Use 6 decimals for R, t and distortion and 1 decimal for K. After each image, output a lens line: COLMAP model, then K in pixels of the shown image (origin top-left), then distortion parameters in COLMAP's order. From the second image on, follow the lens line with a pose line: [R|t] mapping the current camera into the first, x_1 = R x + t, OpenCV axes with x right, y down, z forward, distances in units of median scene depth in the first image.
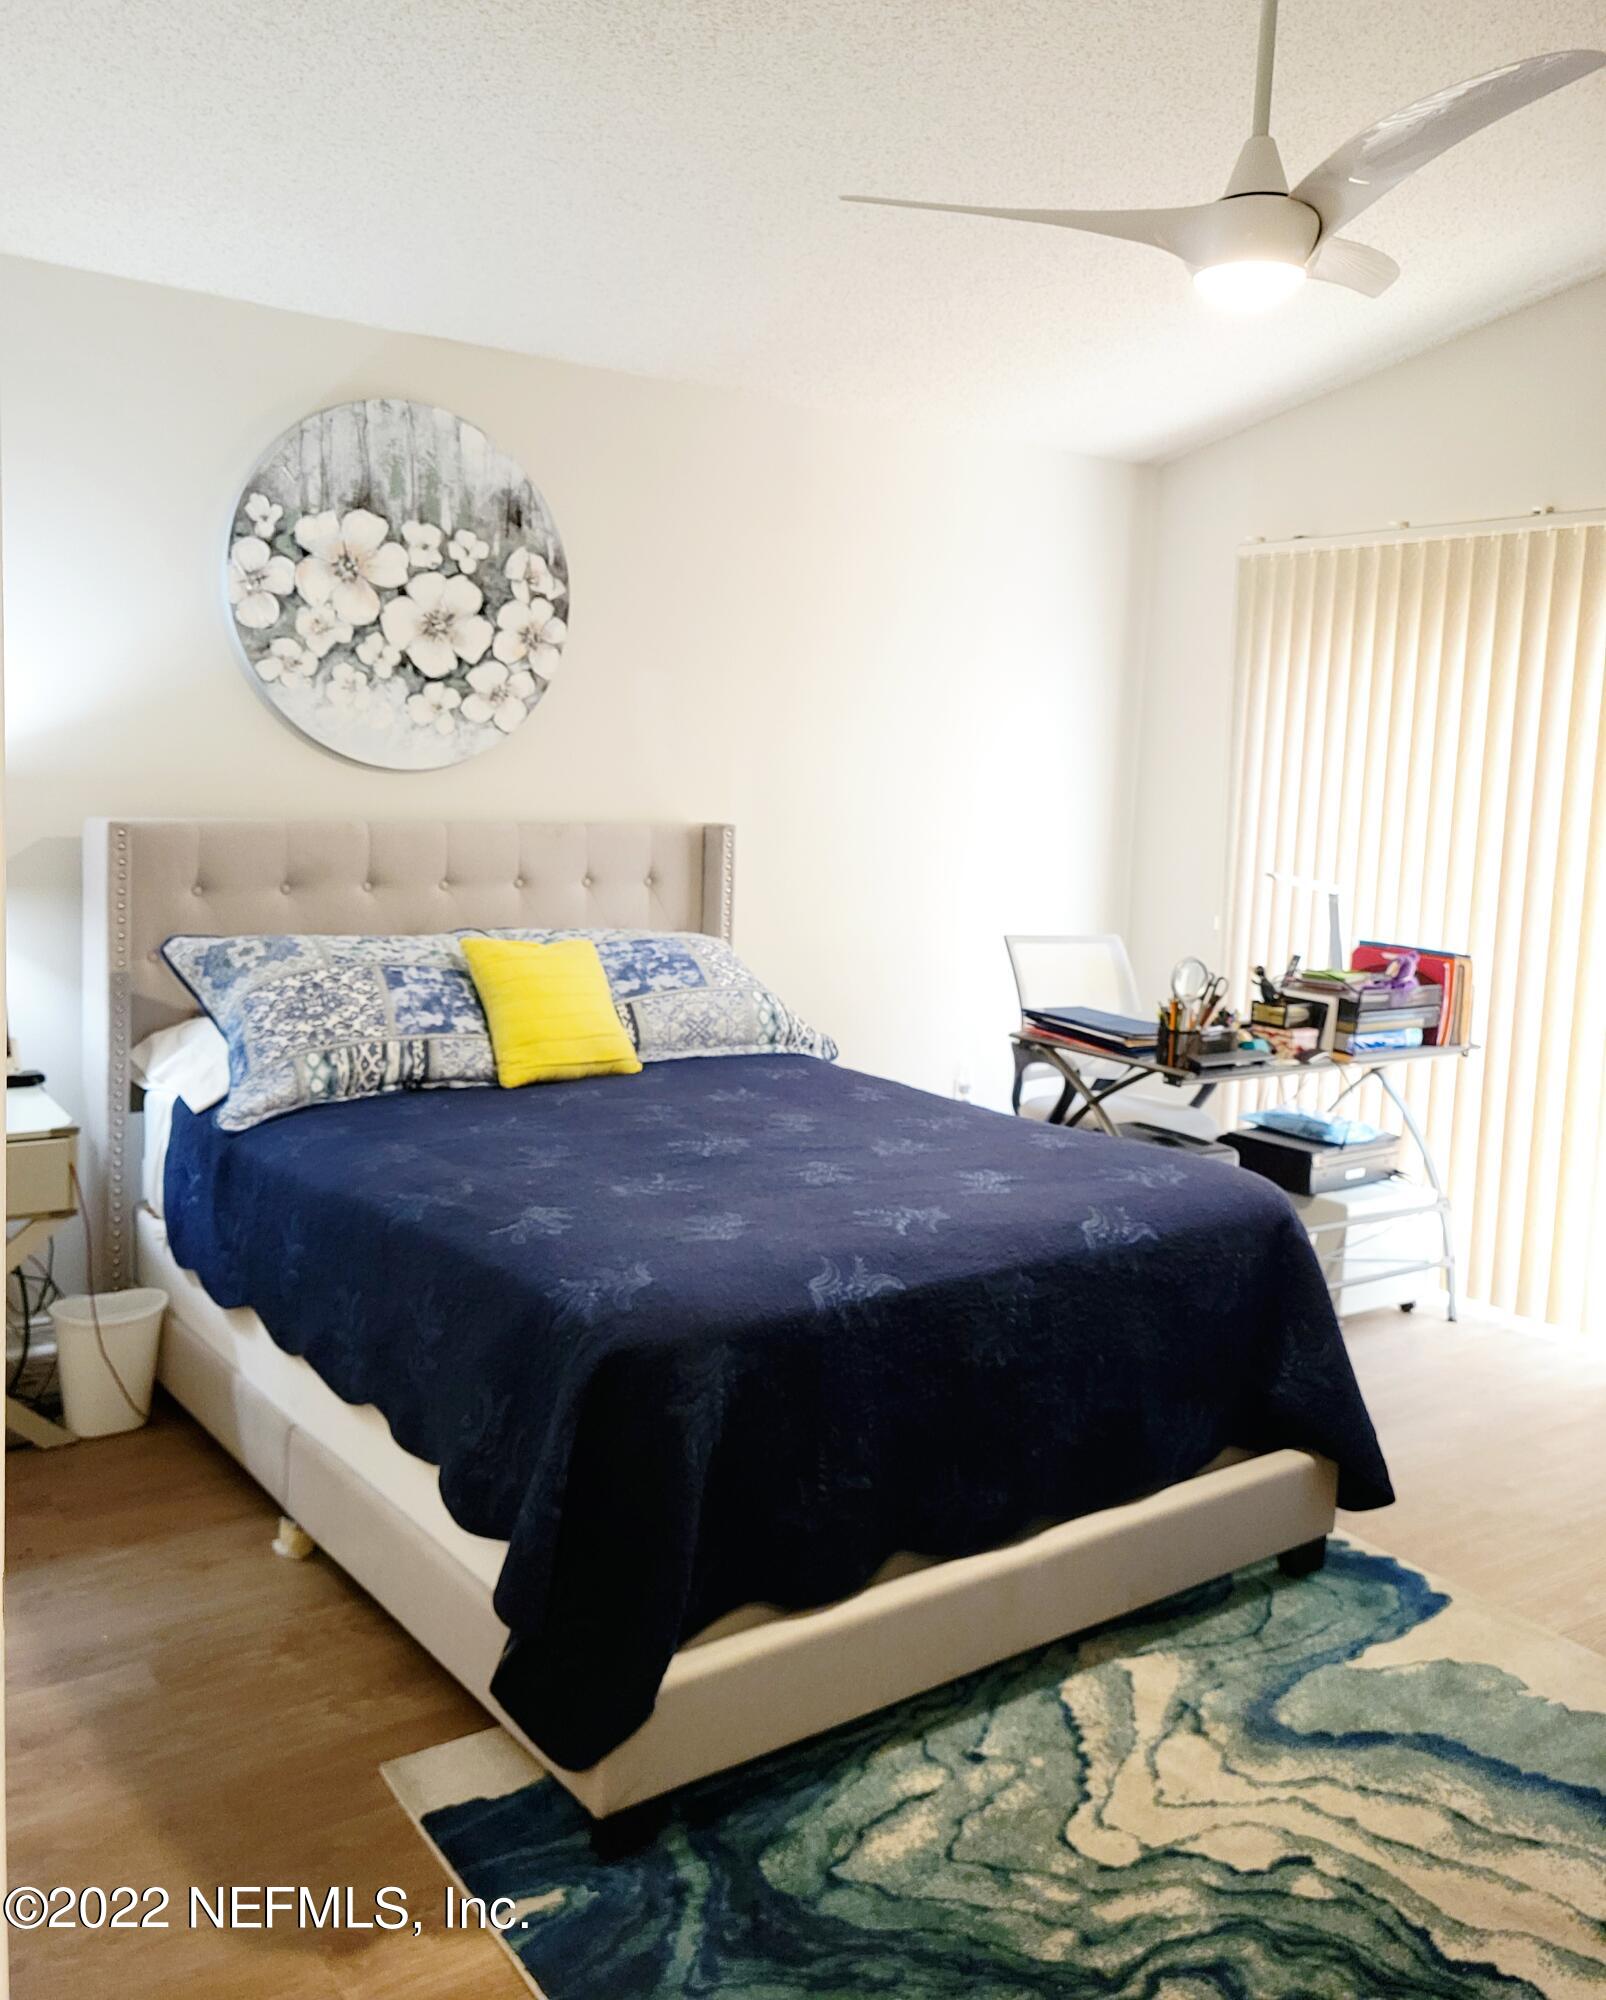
lens RADIAL K [[1731.8, 0, 803.0], [0, 1731.8, 1000.0], [0, 0, 1]] dist [0.034687, -0.008864]
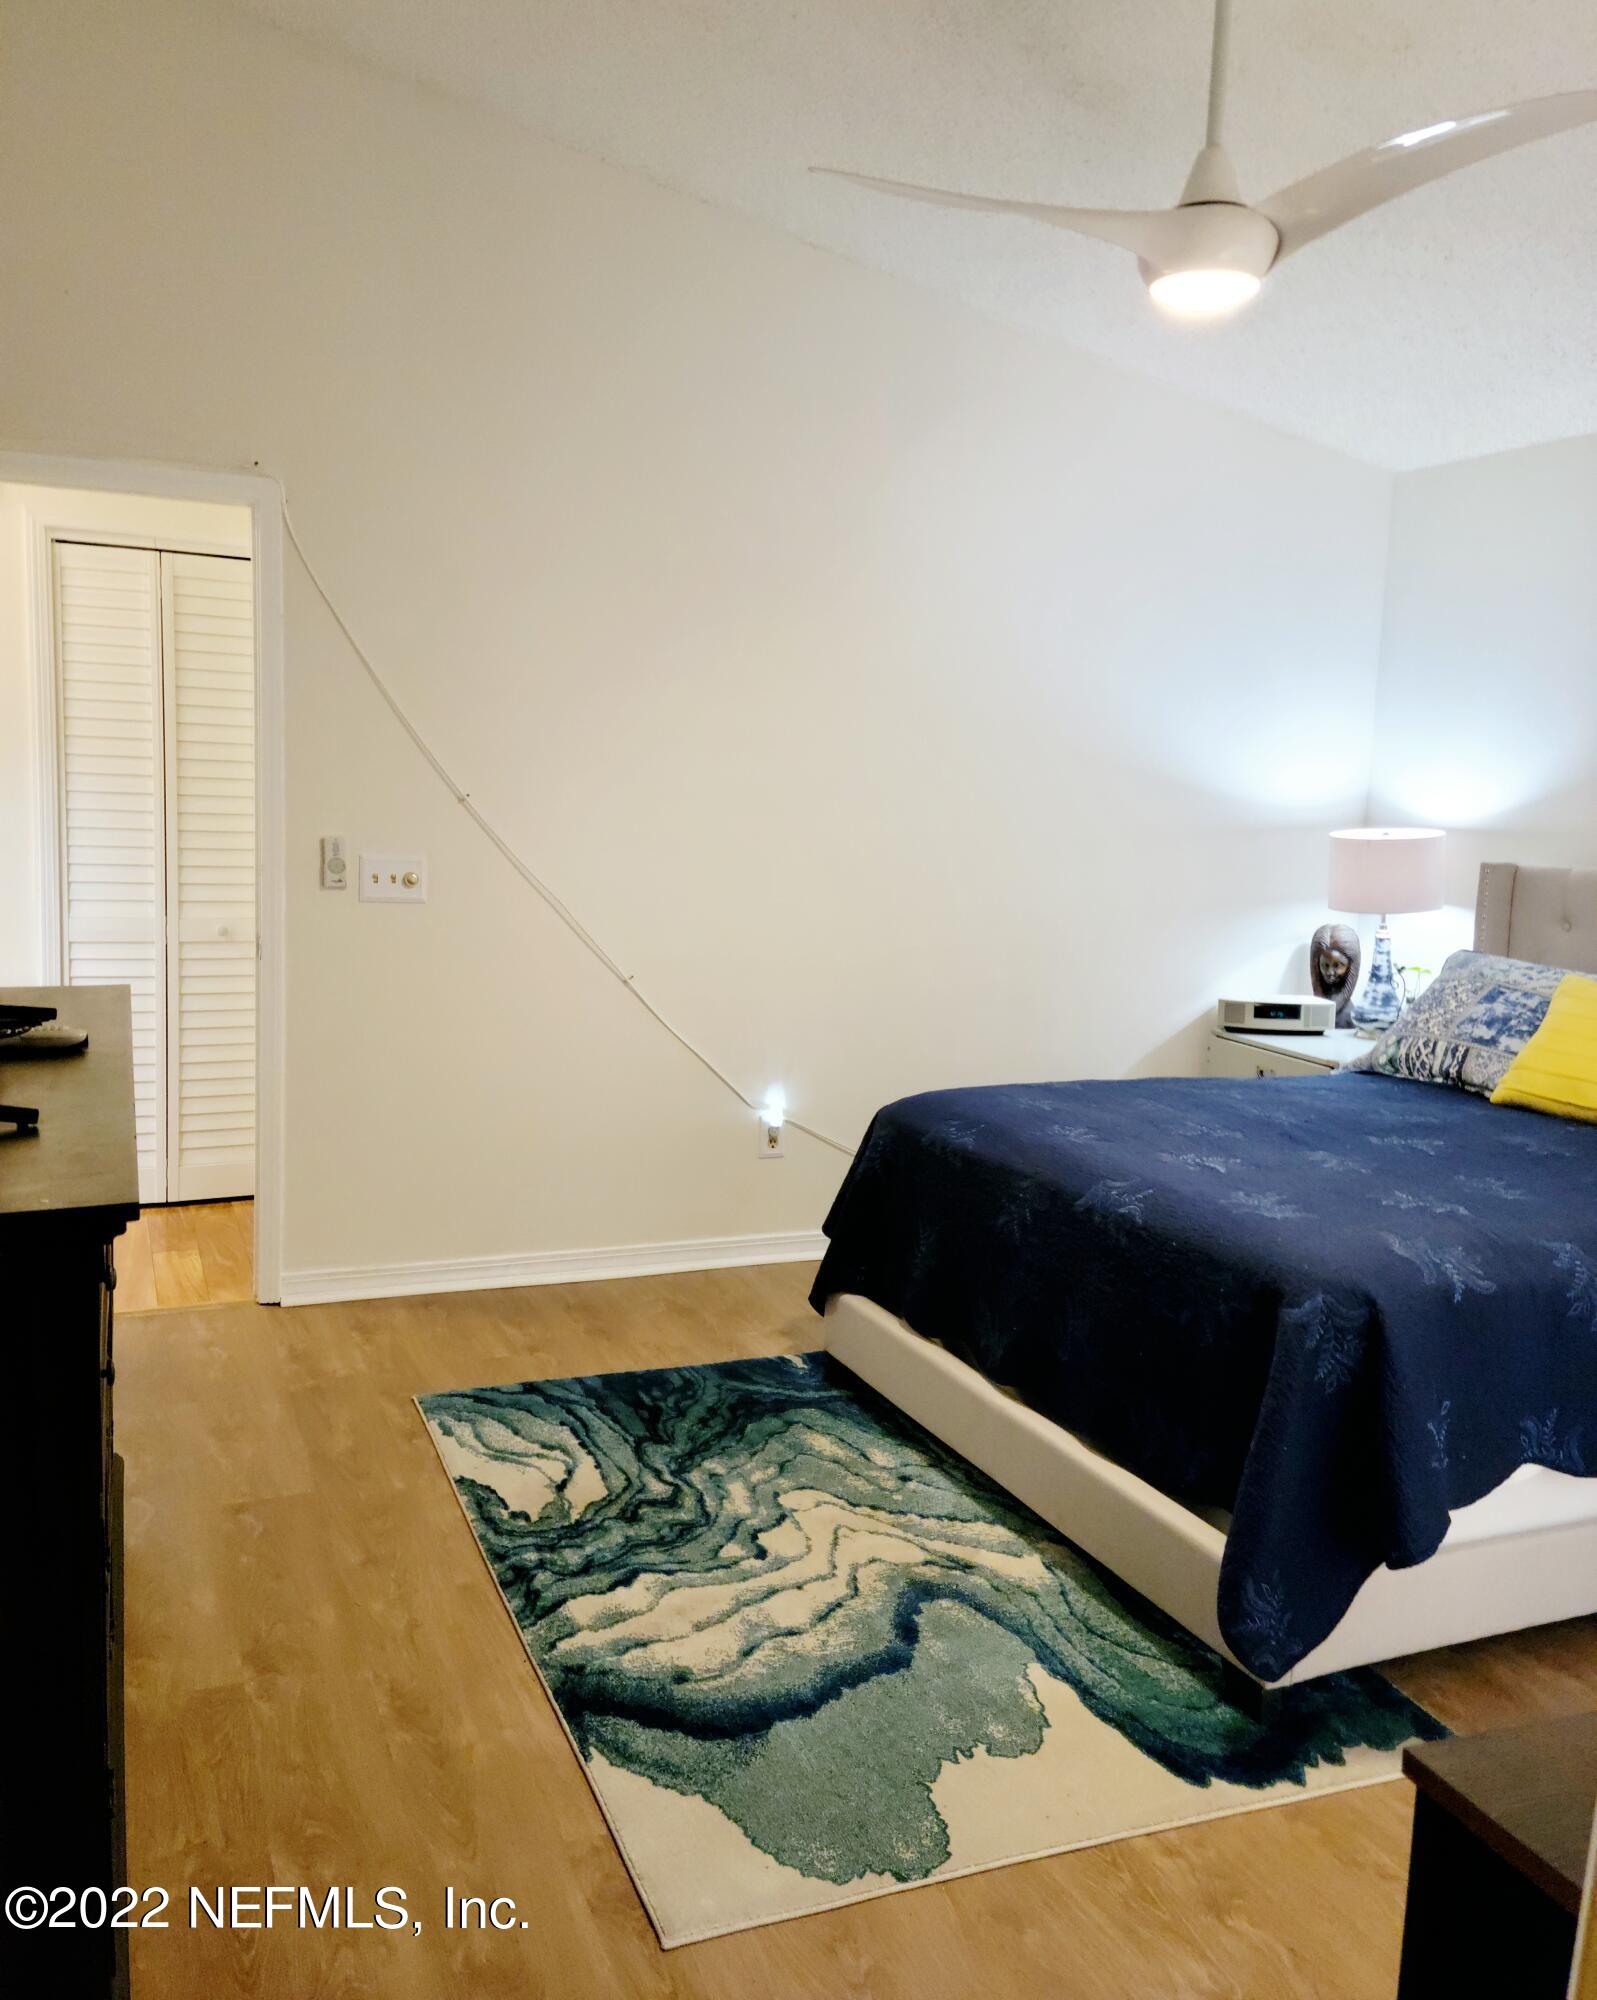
lens RADIAL K [[1731.8, 0, 798.5], [0, 1731.8, 1000.0], [0, 0, 1]] dist [0.034687, -0.008864]
pose [[-0.233368, 0.078867, -0.969185, 1.424226], [-0.179414, 0.976101, 0.122631, -0.099019], [0.955693, 0.202503, -0.213641, 1.117215]]
